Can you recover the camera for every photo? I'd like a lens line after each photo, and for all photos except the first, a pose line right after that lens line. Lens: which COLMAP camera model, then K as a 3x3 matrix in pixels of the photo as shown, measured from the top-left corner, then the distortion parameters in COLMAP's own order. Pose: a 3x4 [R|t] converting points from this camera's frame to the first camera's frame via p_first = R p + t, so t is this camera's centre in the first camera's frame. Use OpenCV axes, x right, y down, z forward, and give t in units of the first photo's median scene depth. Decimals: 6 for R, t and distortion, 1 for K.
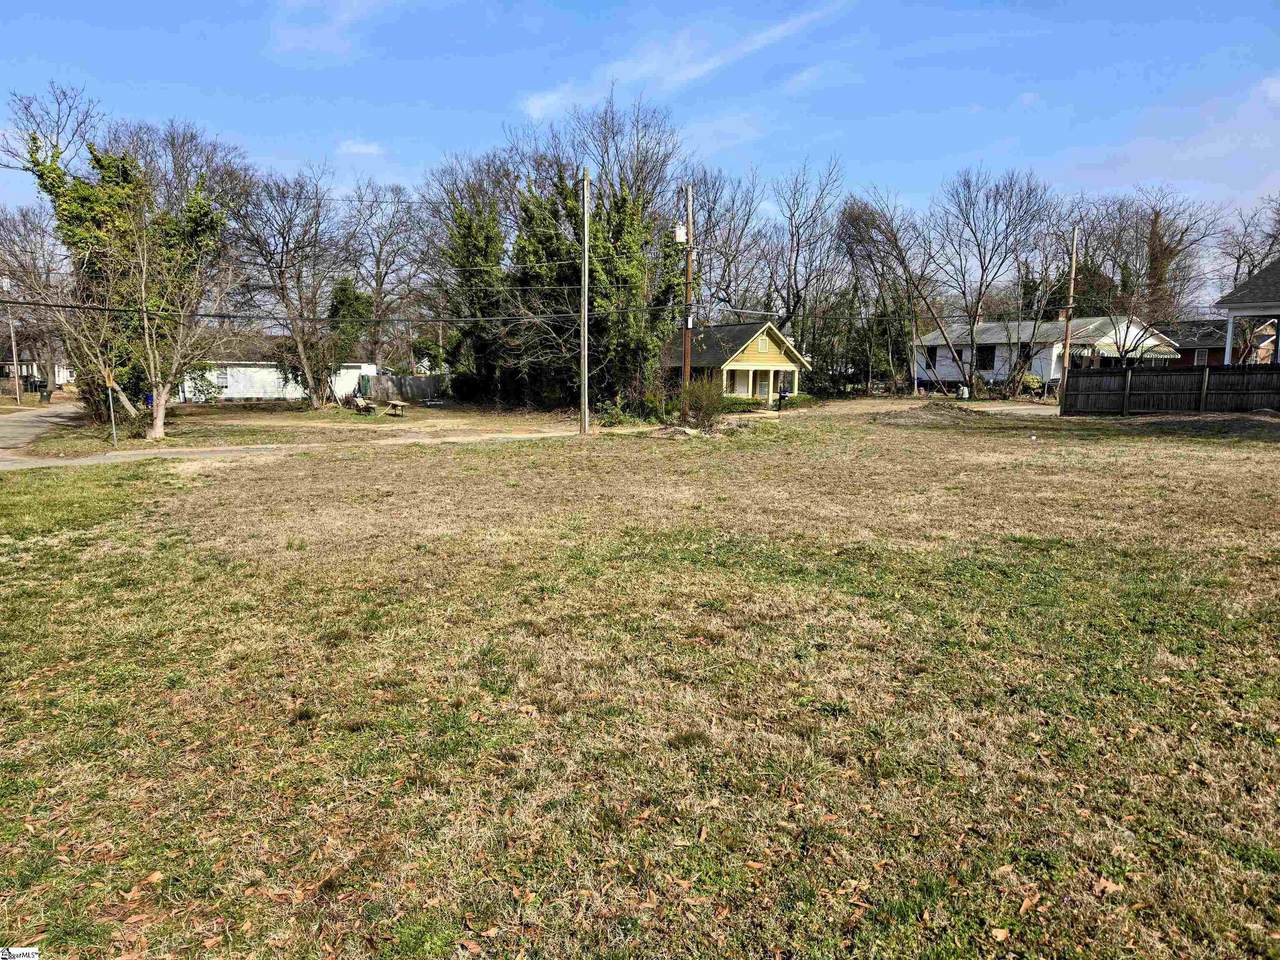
lens RADIAL K [[871.7, 0, 640.0], [0, 871.7, 480.0], [0, 0, 1]] dist [0.083276, -0.080606]
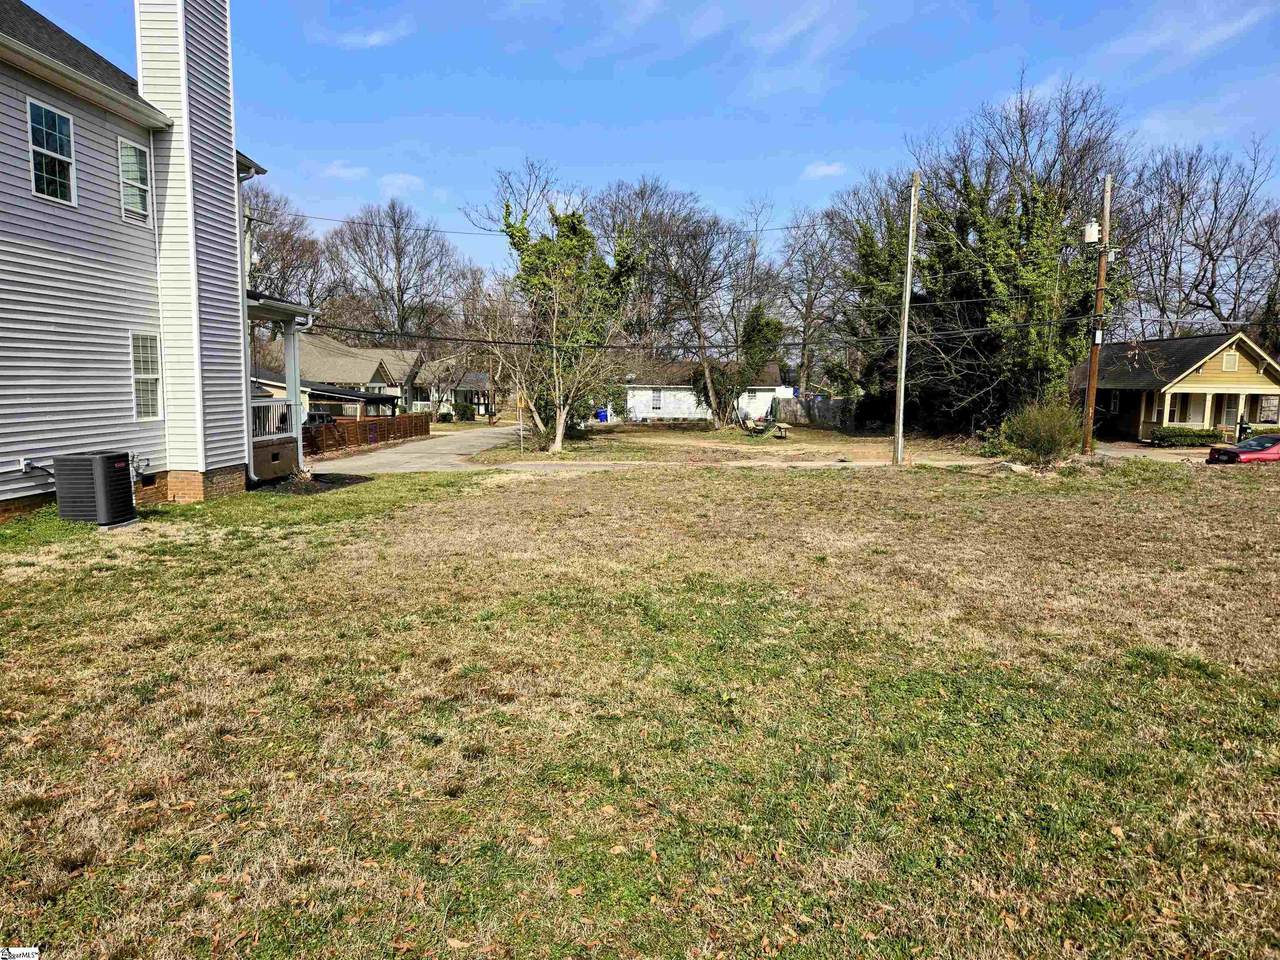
lens RADIAL K [[871.7, 0, 640.0], [0, 871.7, 480.0], [0, 0, 1]] dist [0.083276, -0.080606]
pose [[0.856108, 0.056860, -0.513660, 0.111487], [-0.069039, 0.997603, -0.004637, -0.009294], [0.512165, 0.039432, 0.857981, 0.052841]]
